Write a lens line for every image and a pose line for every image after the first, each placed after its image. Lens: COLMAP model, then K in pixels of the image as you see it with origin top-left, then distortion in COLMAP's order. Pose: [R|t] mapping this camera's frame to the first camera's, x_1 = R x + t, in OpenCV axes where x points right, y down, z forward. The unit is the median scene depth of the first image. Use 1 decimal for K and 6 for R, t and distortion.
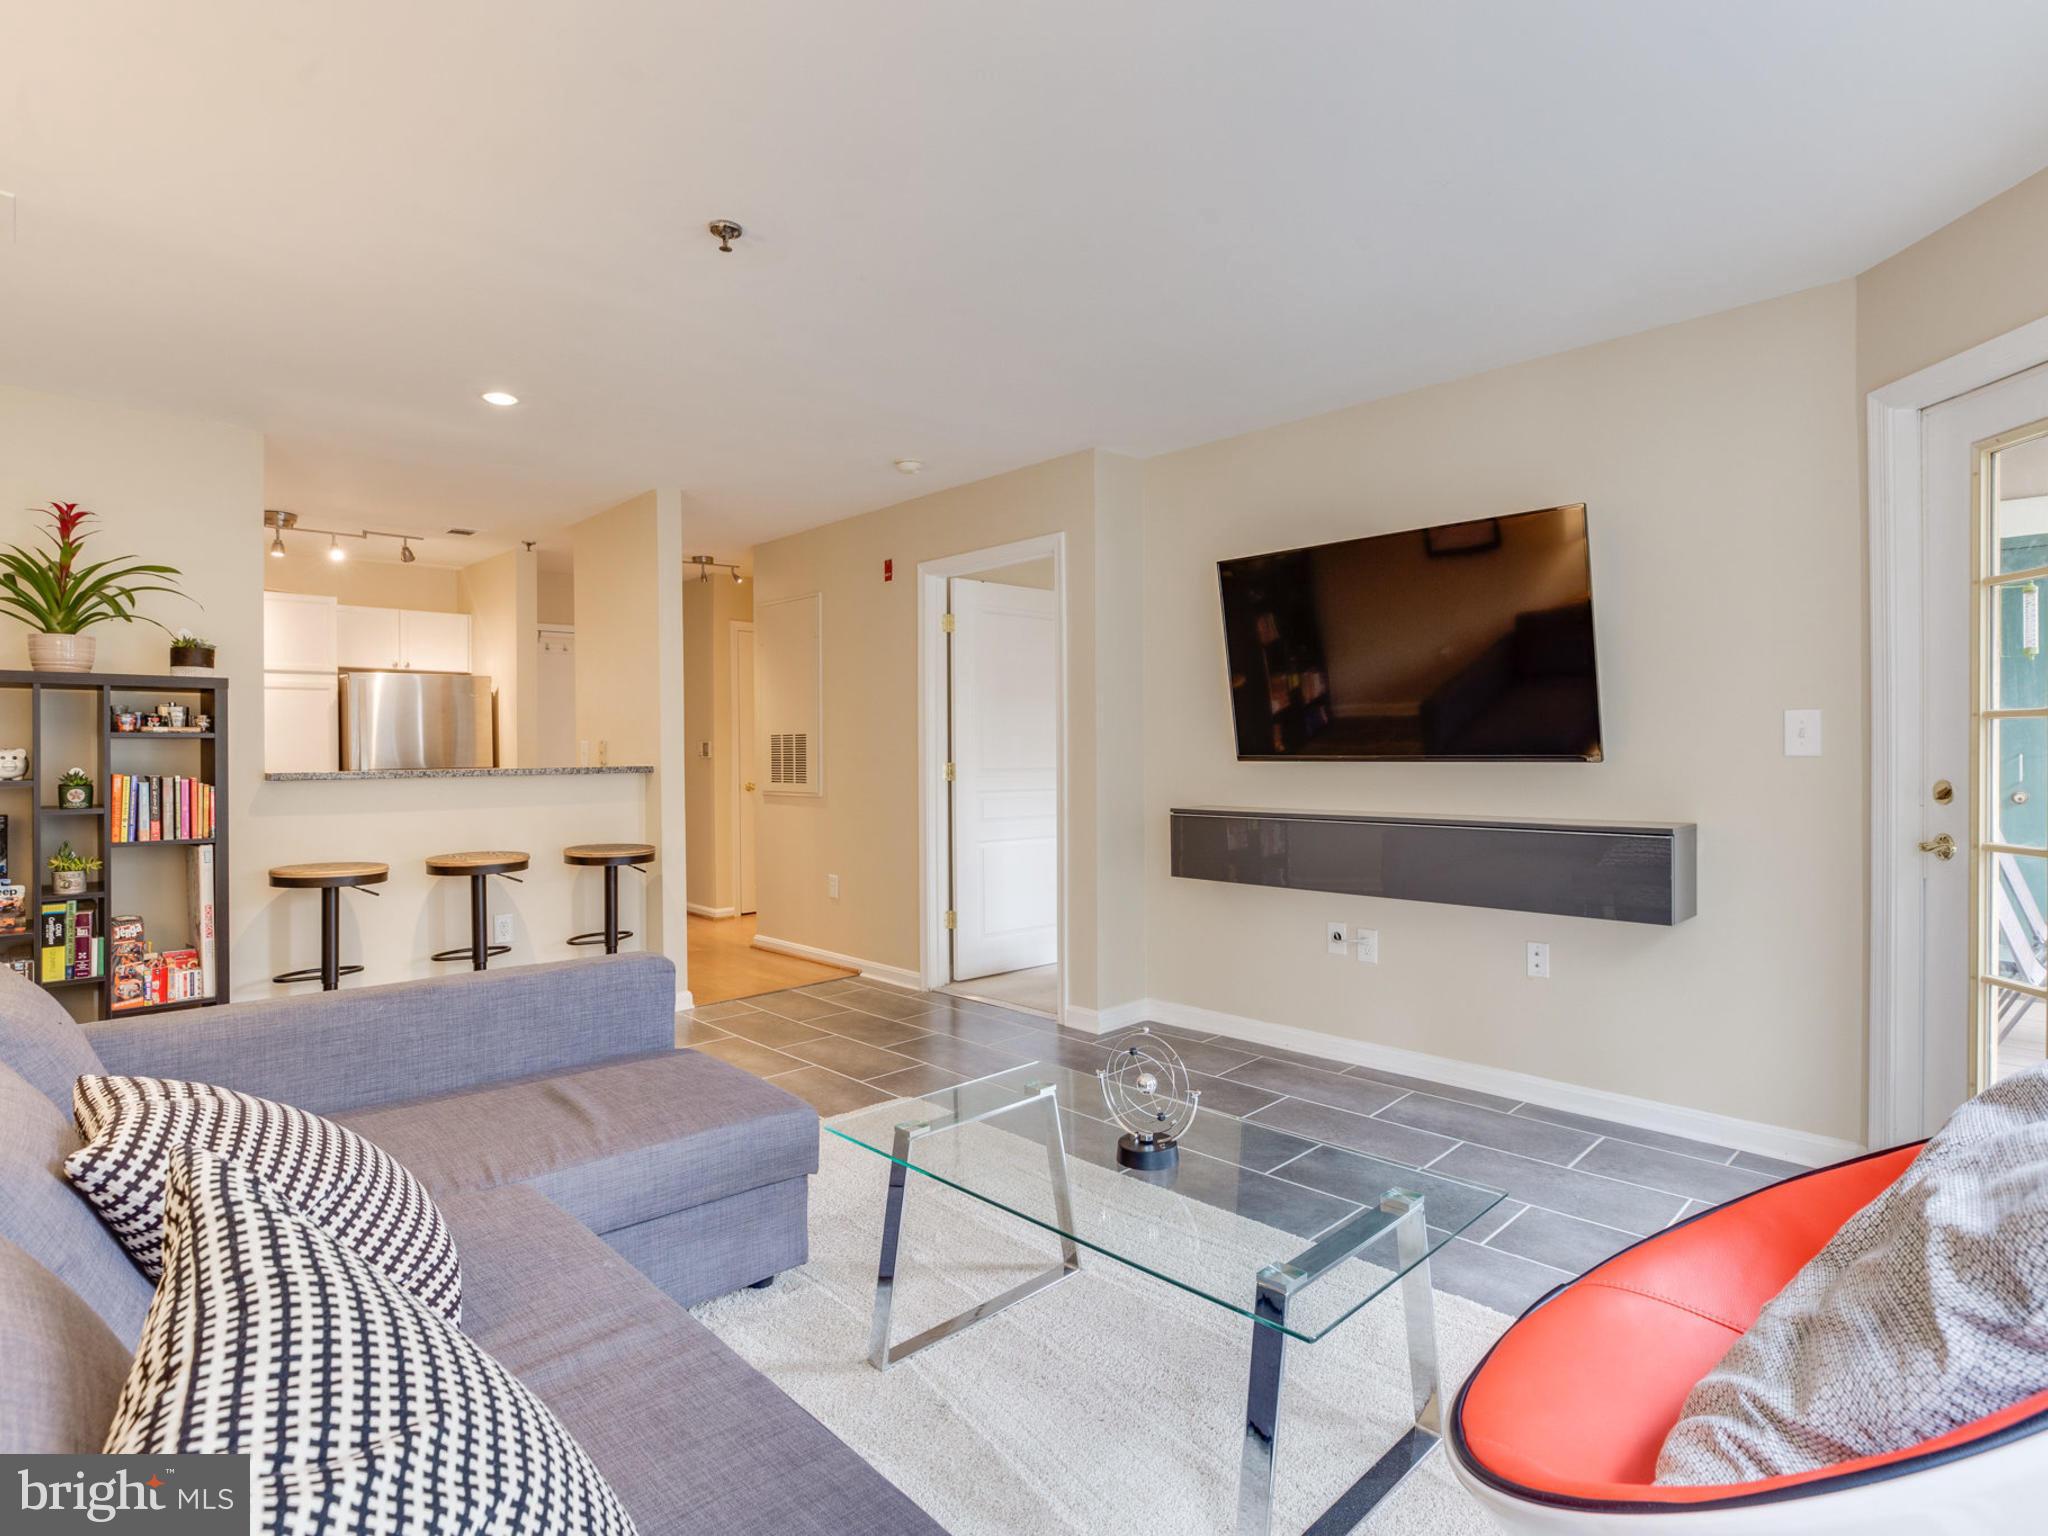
lens RADIAL K [[1059.8, 0, 1021.4], [0, 1059.8, 750.7], [0, 0, 1]] dist [-0.033691, 0.011833]
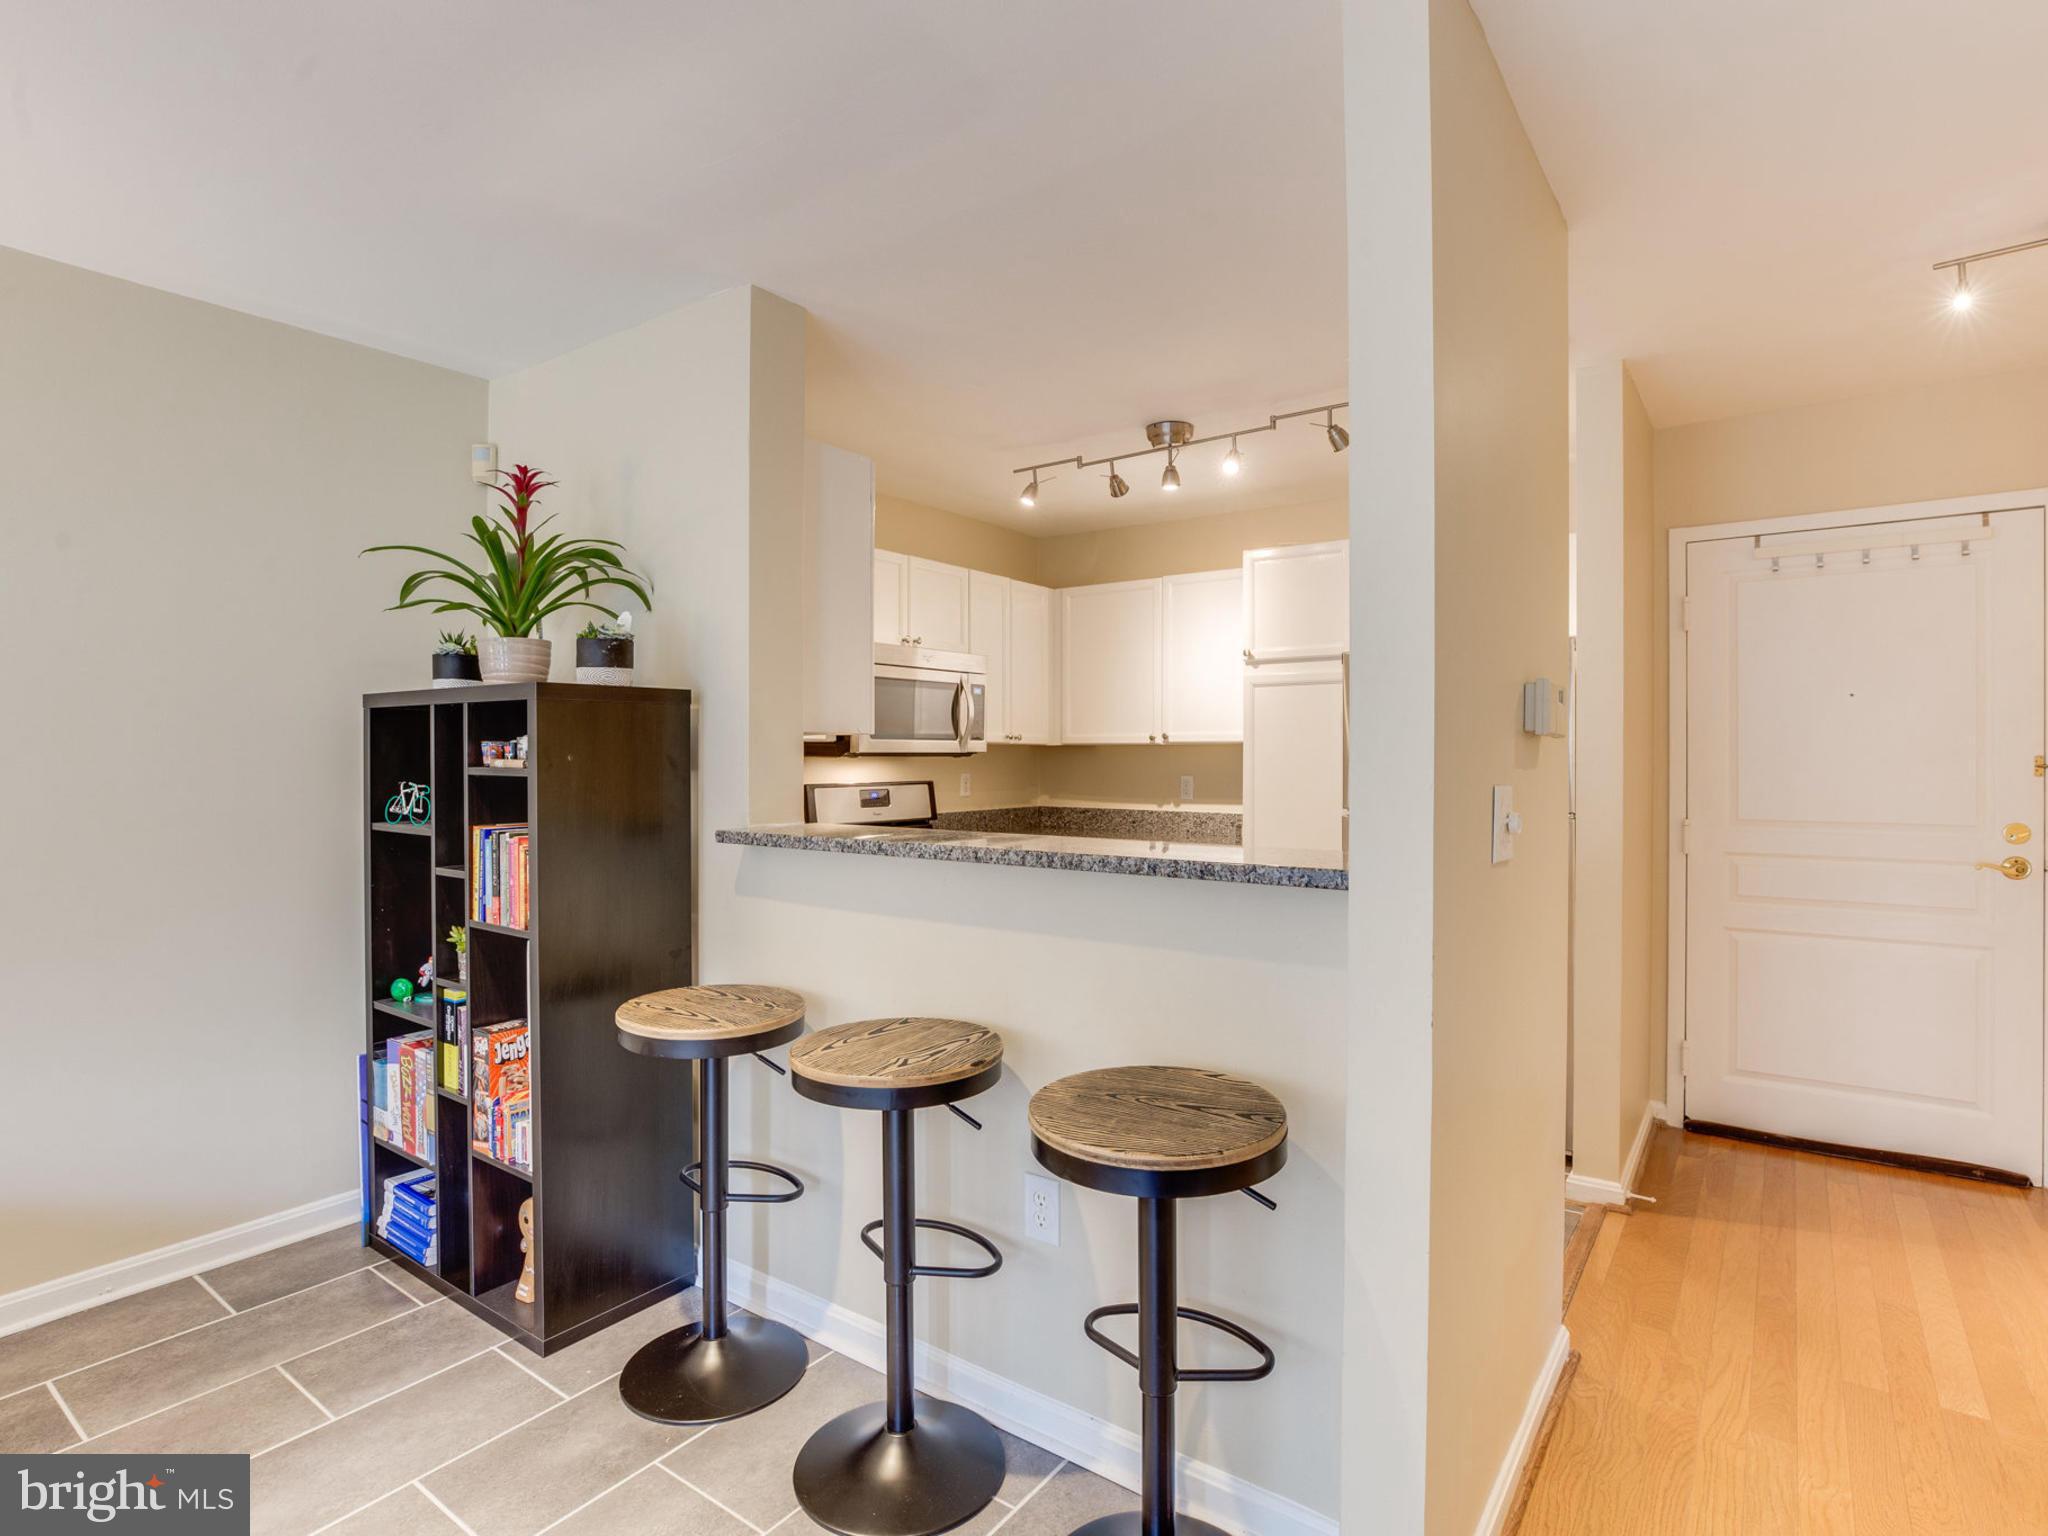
lens RADIAL K [[1059.8, 0, 1042.8], [0, 1059.8, 747.7], [0, 0, 1]] dist [-0.033691, 0.011833]
pose [[0.180855, 0.004797, -0.983498, -0.068418], [-0.002887, 0.999986, 0.004347, -0.028318], [0.983505, 0.002053, 0.180867, 1.003370]]
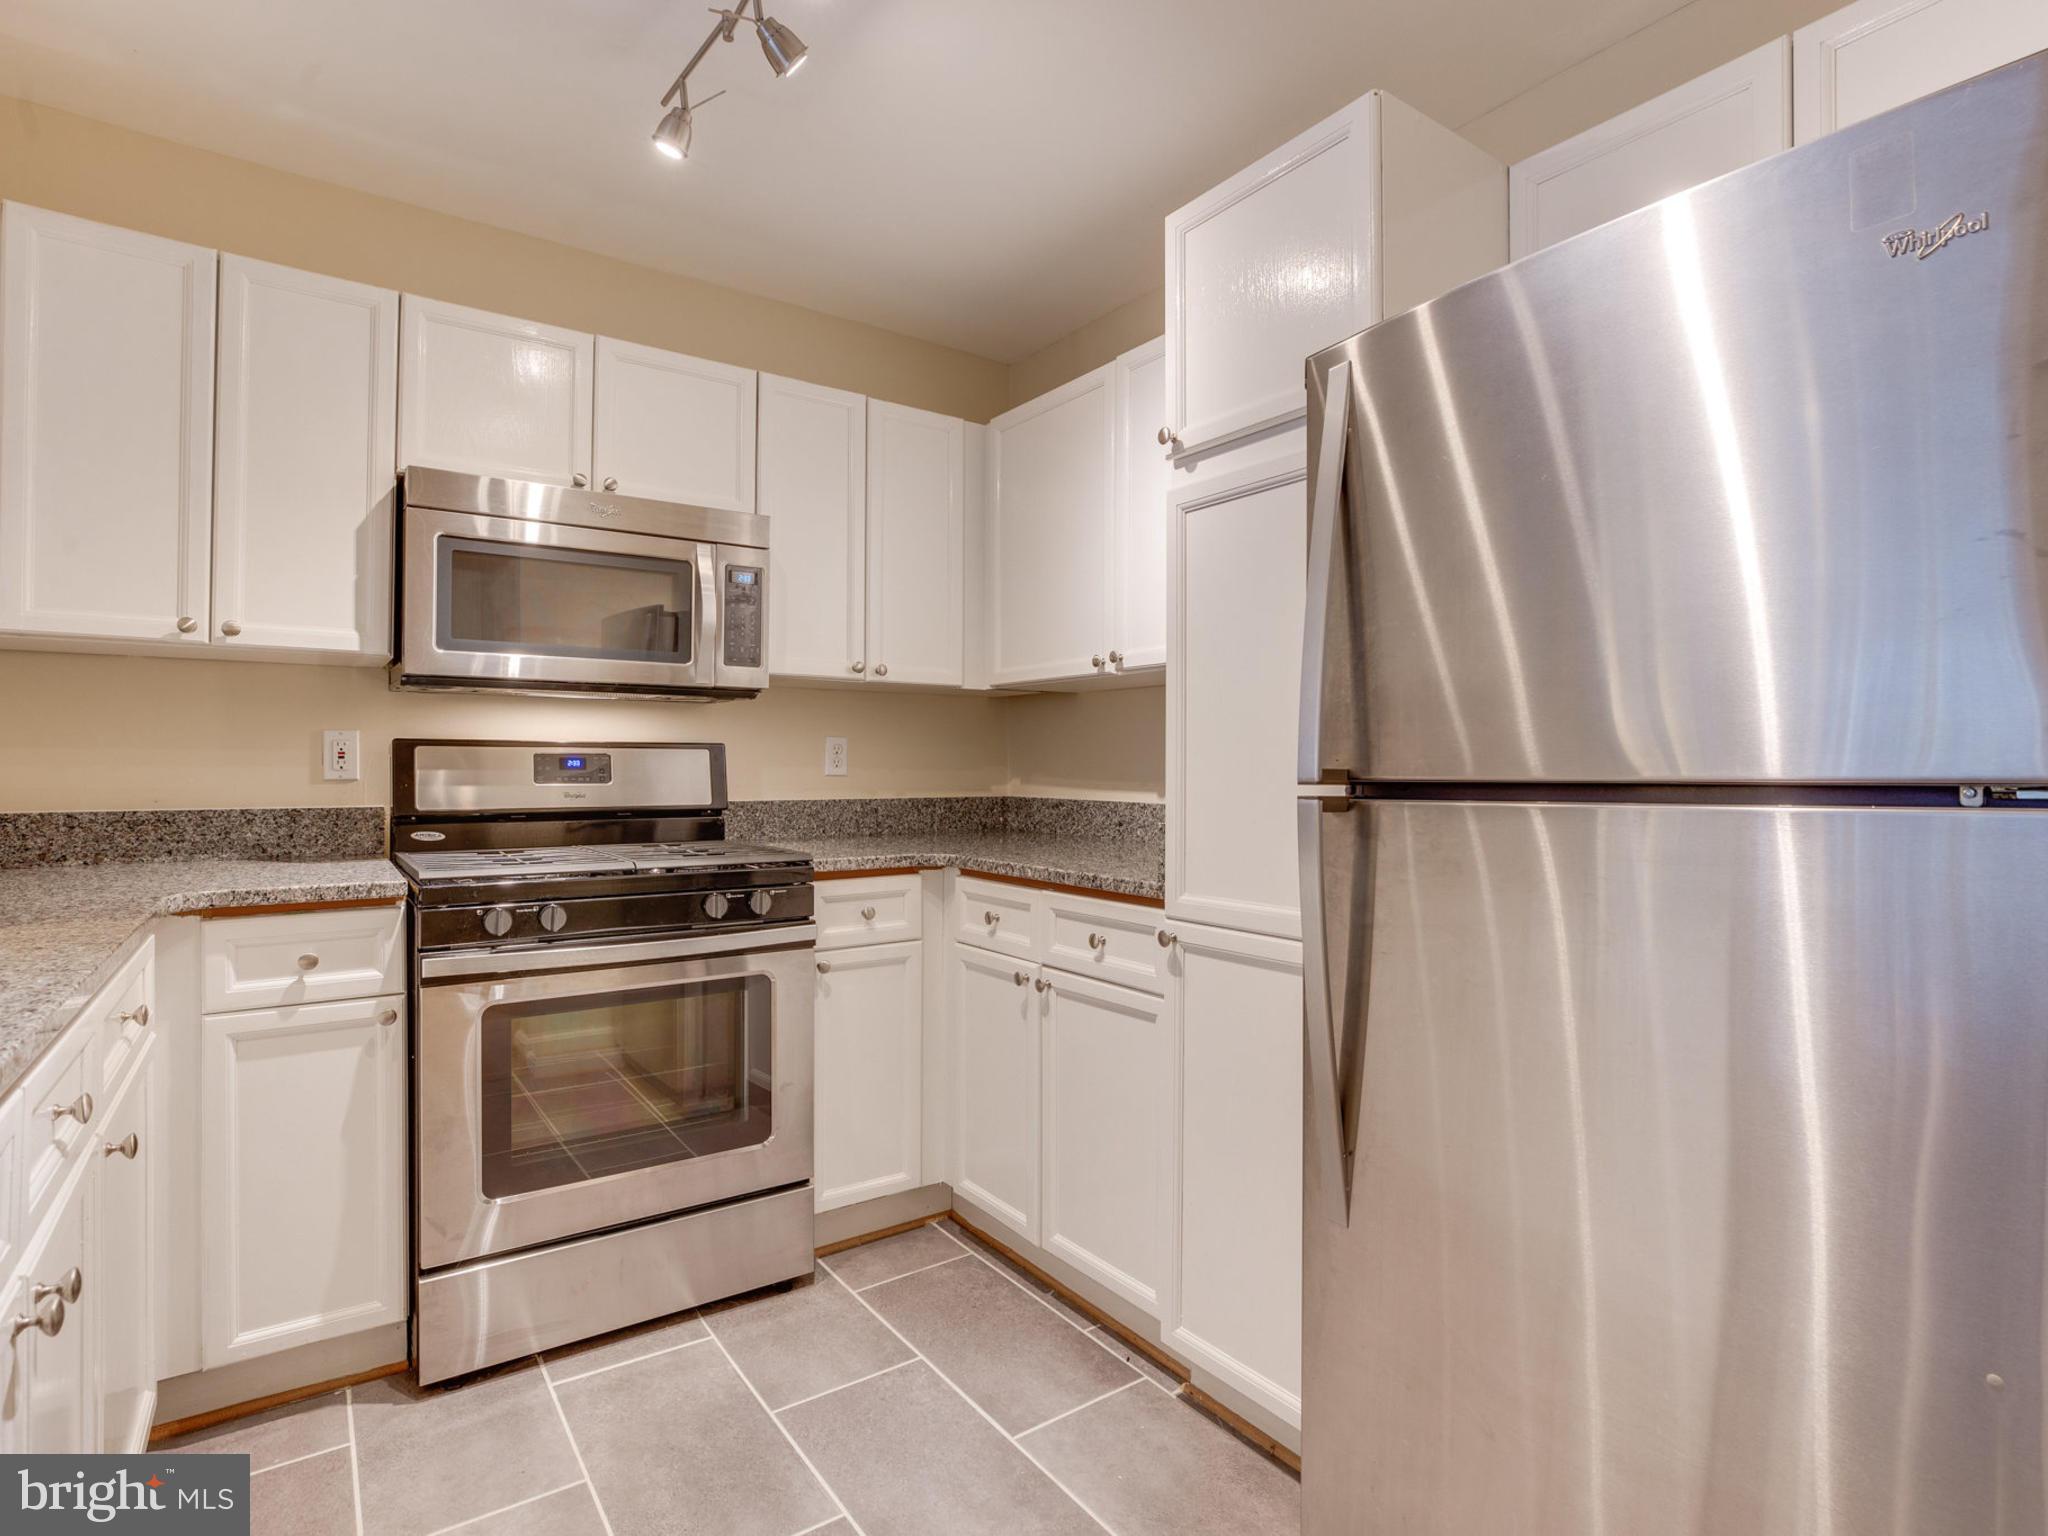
lens RADIAL K [[1059.8, 0, 1044.2], [0, 1059.8, 758.1], [0, 0, 1]] dist [-0.033691, 0.011833]
pose [[-0.142812, 0.003171, -0.989745, -0.573493], [-0.000569, 0.999994, 0.003286, 0.018897], [0.989750, 0.001032, -0.142810, 1.386677]]
